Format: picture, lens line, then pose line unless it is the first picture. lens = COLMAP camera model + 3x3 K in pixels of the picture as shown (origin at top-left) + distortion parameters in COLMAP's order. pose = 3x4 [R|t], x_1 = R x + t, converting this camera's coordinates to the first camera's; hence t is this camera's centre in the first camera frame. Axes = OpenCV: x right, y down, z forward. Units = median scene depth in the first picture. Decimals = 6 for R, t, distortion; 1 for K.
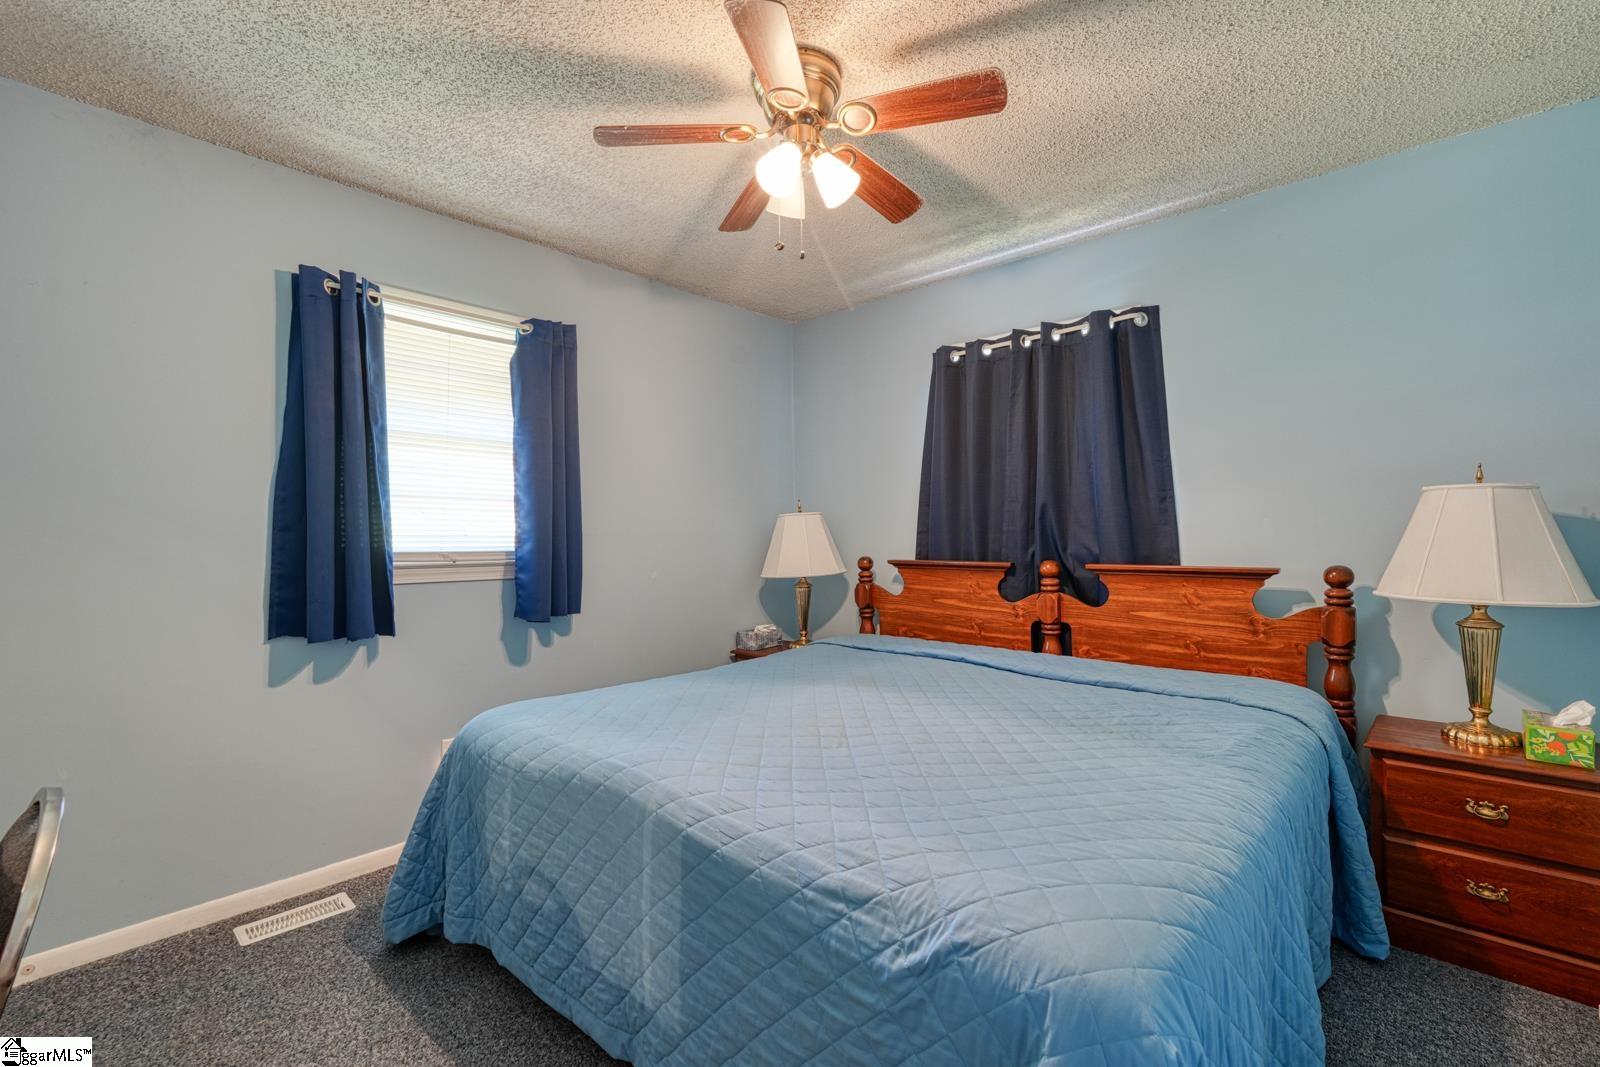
lens RADIAL K [[707.7, 0, 797.6], [0, 707.7, 536.9], [0, 0, 1]] dist [0.001267, -0.000015]
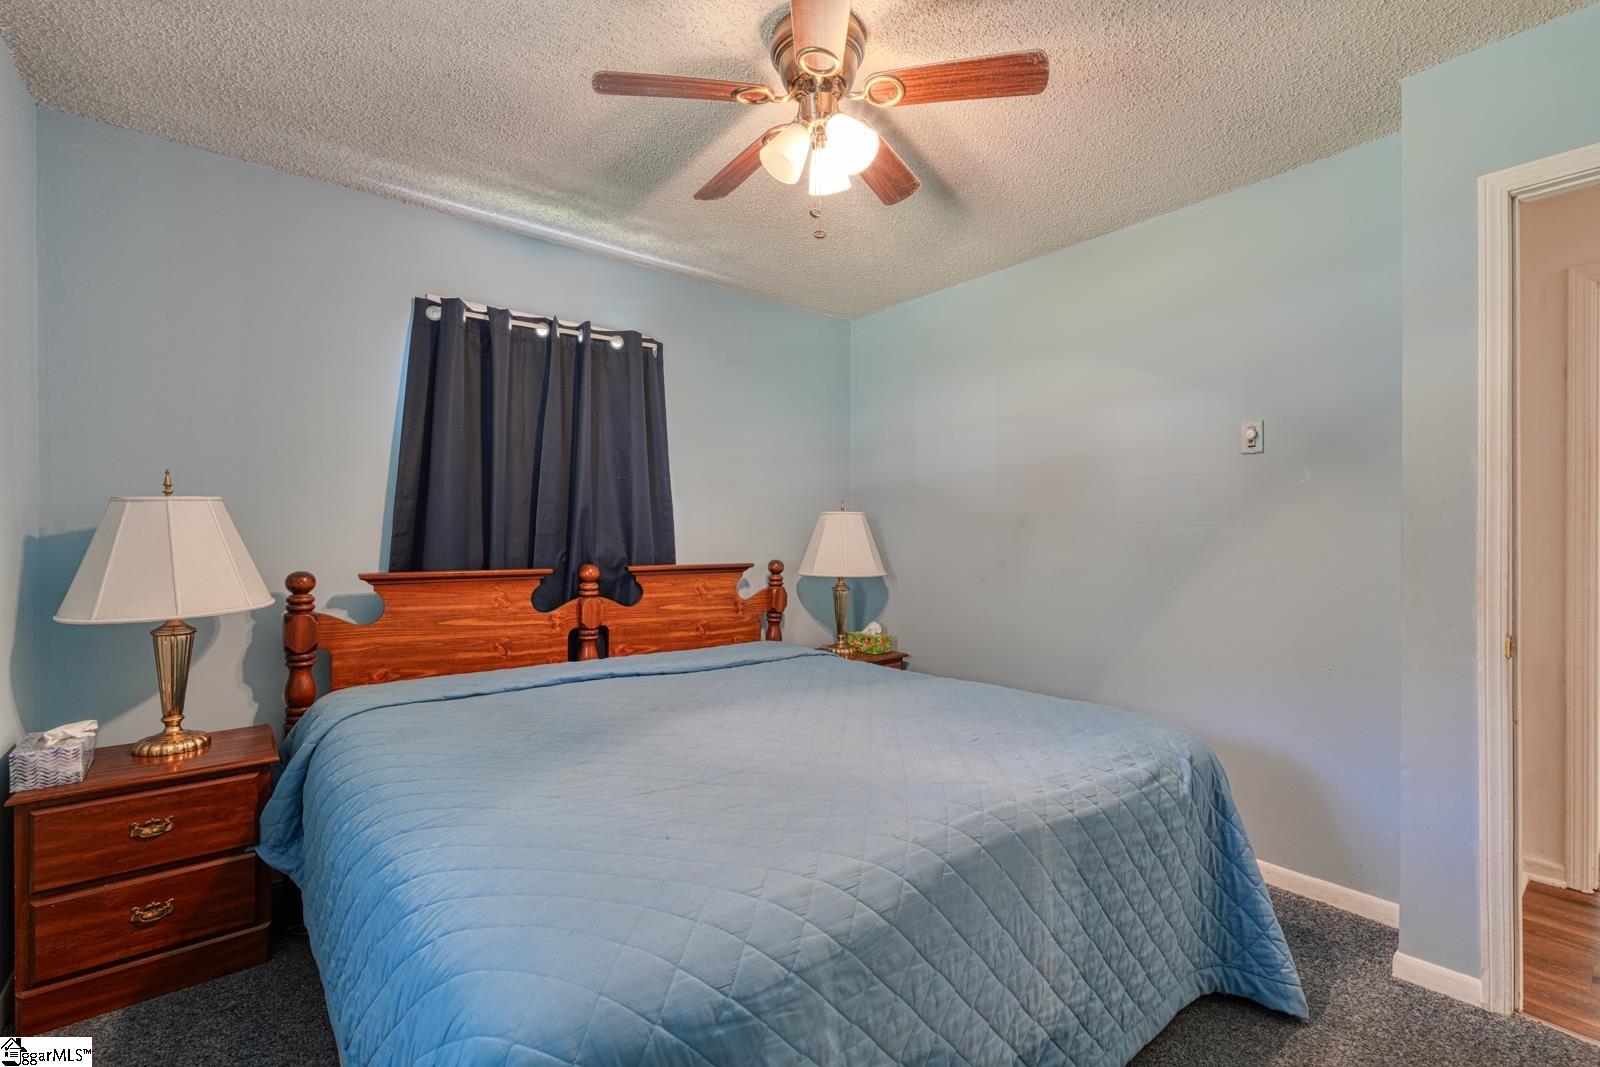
lens RADIAL K [[707.7, 0, 797.4], [0, 707.7, 531.5], [0, 0, 1]] dist [0.001267, -0.000015]
pose [[0.145702, 0.016865, 0.989185, -0.582280], [0.002840, 0.999843, -0.017465, 0.005528], [-0.989324, 0.005354, 0.145632, 0.578484]]
